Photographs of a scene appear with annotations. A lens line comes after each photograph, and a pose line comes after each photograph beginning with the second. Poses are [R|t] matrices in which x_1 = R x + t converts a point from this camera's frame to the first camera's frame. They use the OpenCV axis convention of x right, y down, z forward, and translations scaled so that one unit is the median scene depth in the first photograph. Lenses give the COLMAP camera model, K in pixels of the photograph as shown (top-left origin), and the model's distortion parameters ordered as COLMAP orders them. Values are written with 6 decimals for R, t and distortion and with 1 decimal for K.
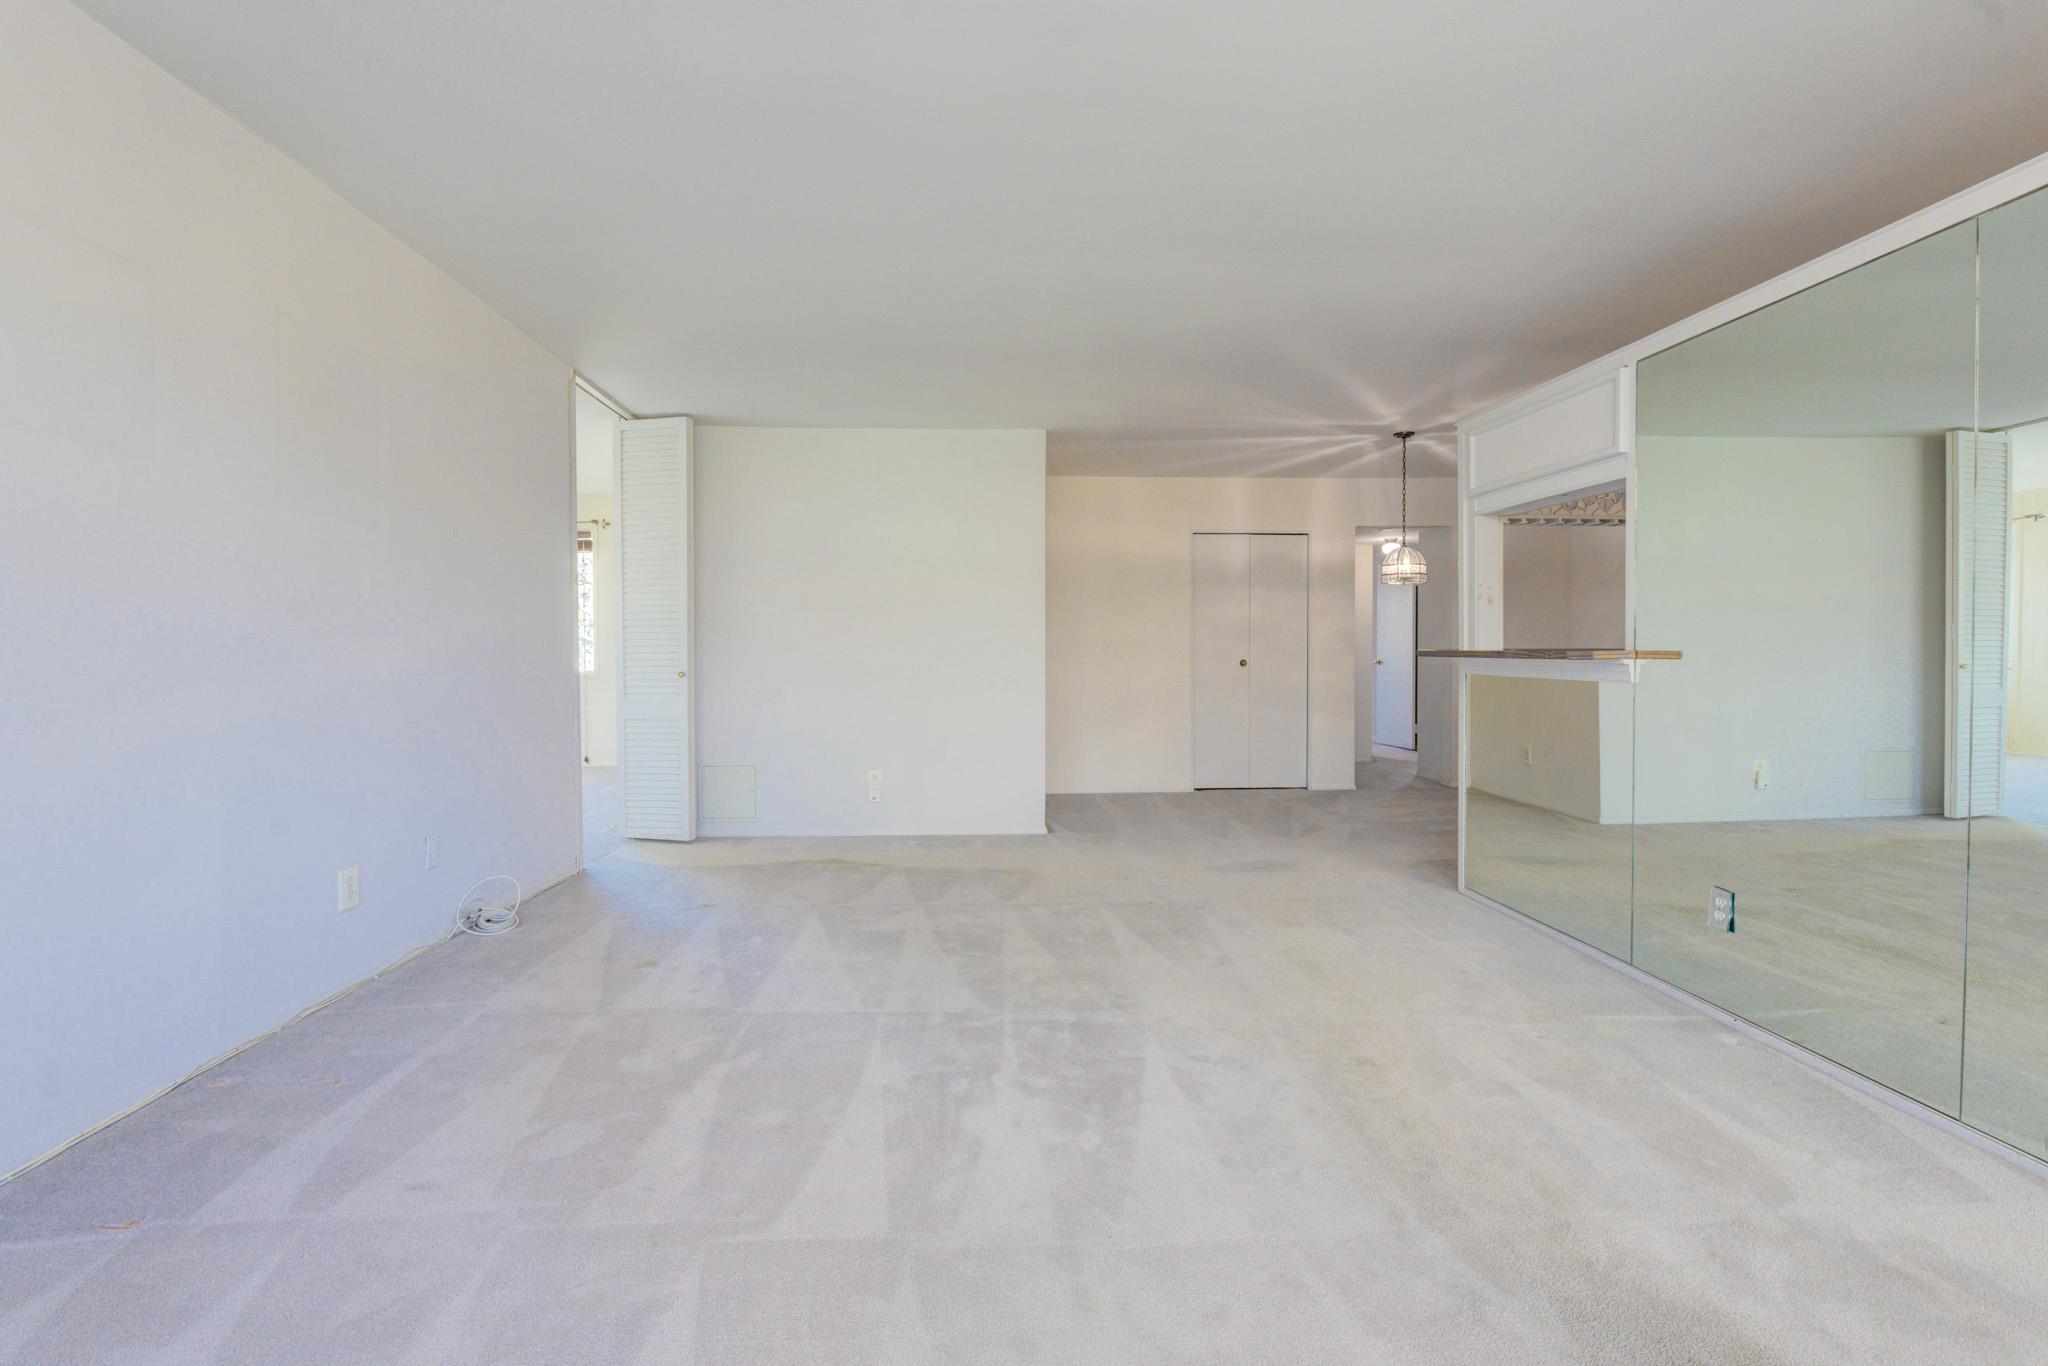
lens RADIAL K [[934.5, 0, 1018.2], [0, 934.5, 668.3], [0, 0, 1]] dist [-0.006935, 0.000614]
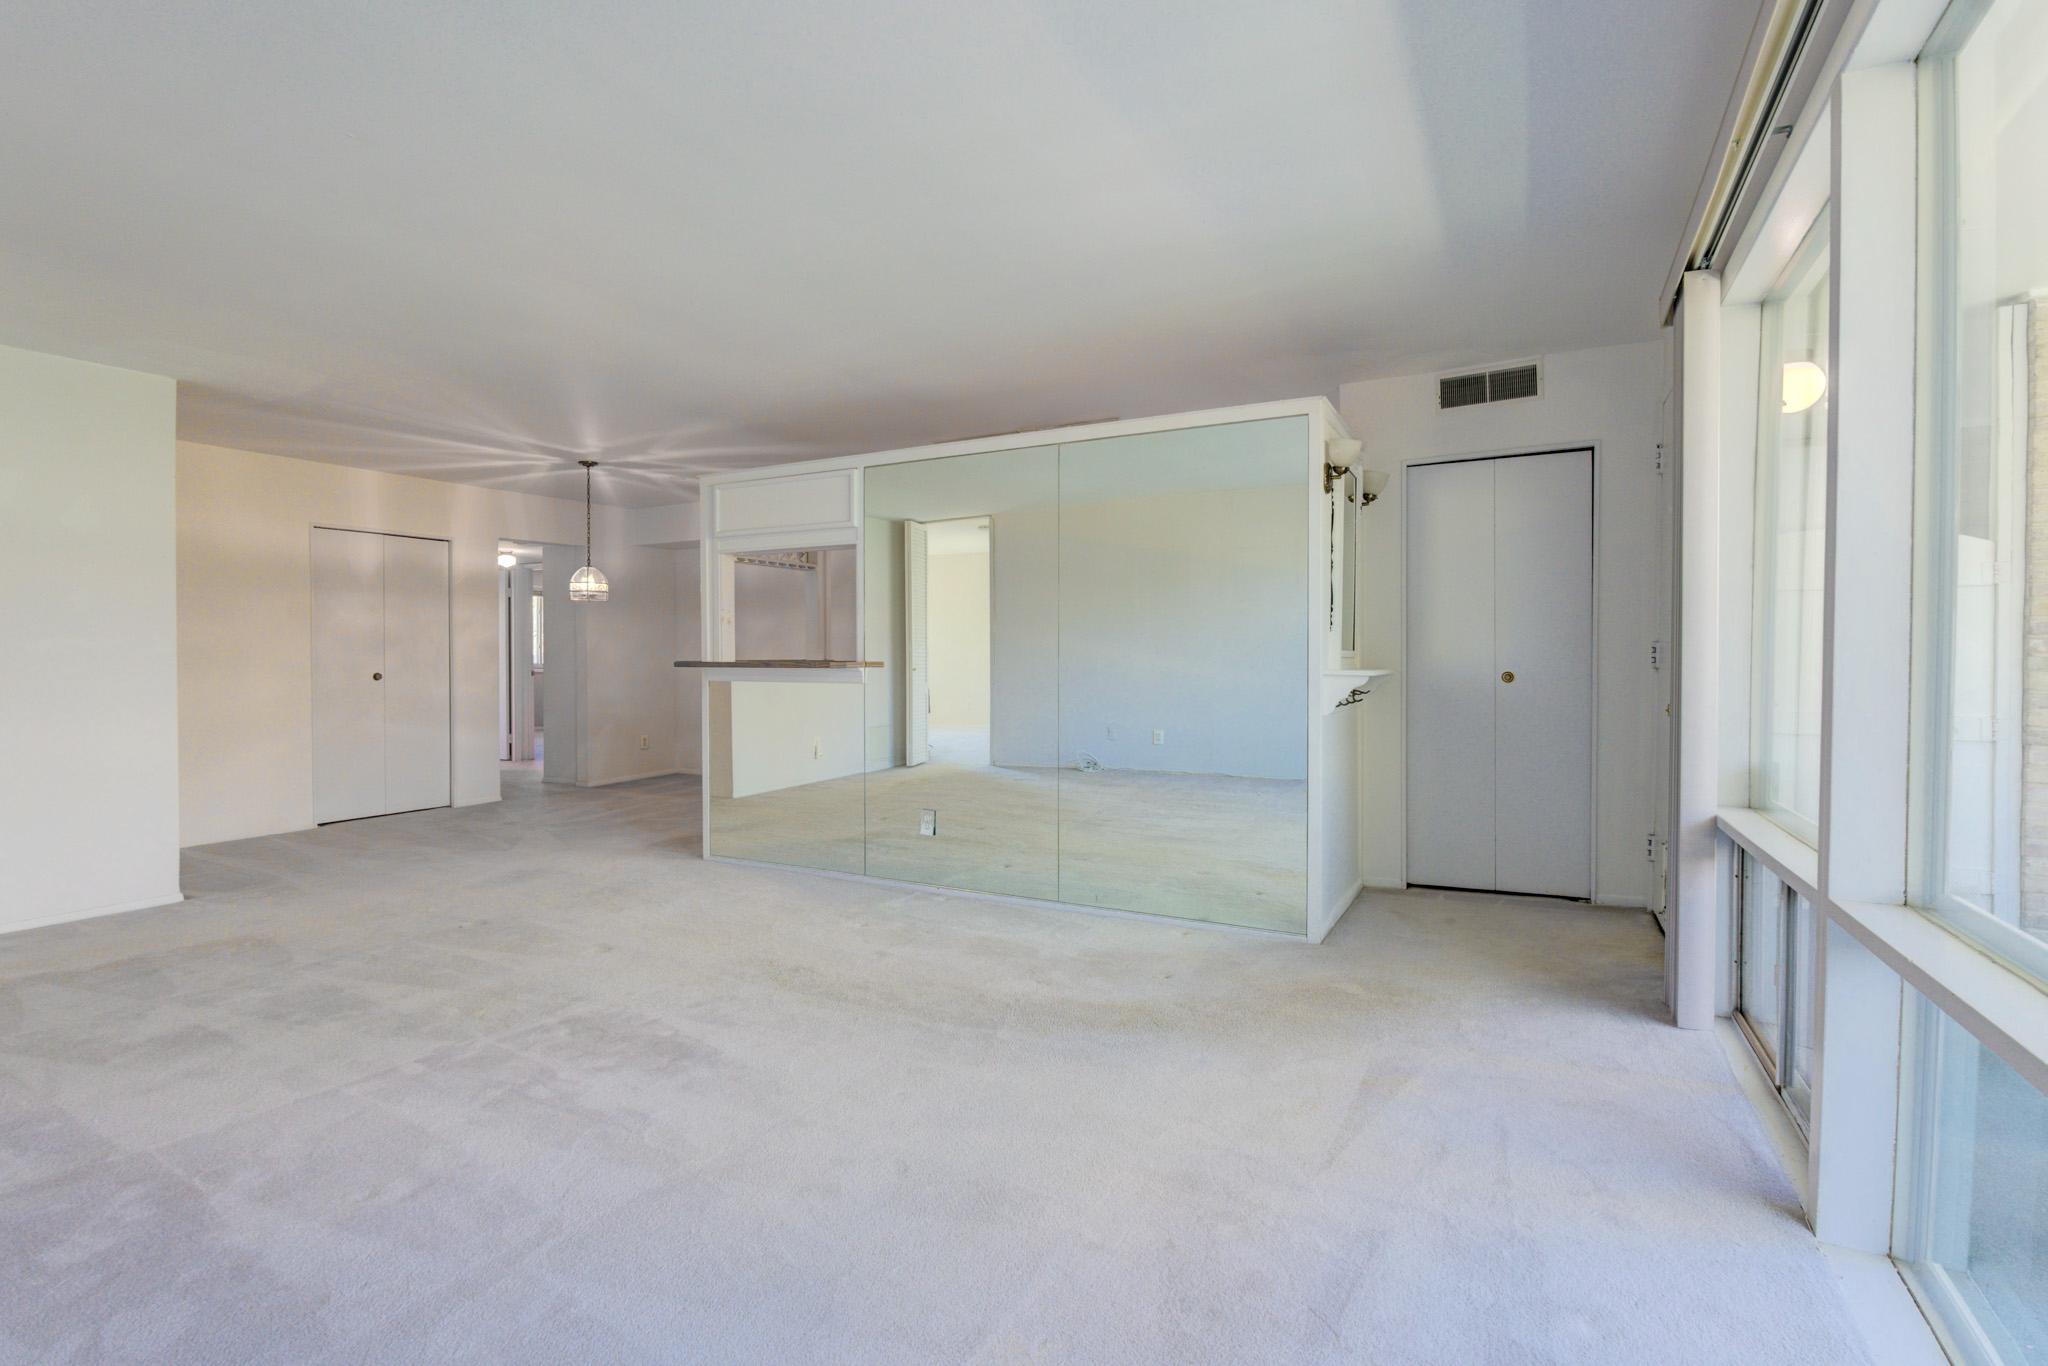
lens RADIAL K [[934.5, 0, 1004.6], [0, 934.5, 678.9], [0, 0, 1]] dist [-0.006935, 0.000614]
pose [[0.538984, -0.020205, 0.842074, -0.338408], [0.019544, 0.999743, 0.011478, -0.003052], [-0.842089, 0.010271, 0.539240, 0.010563]]
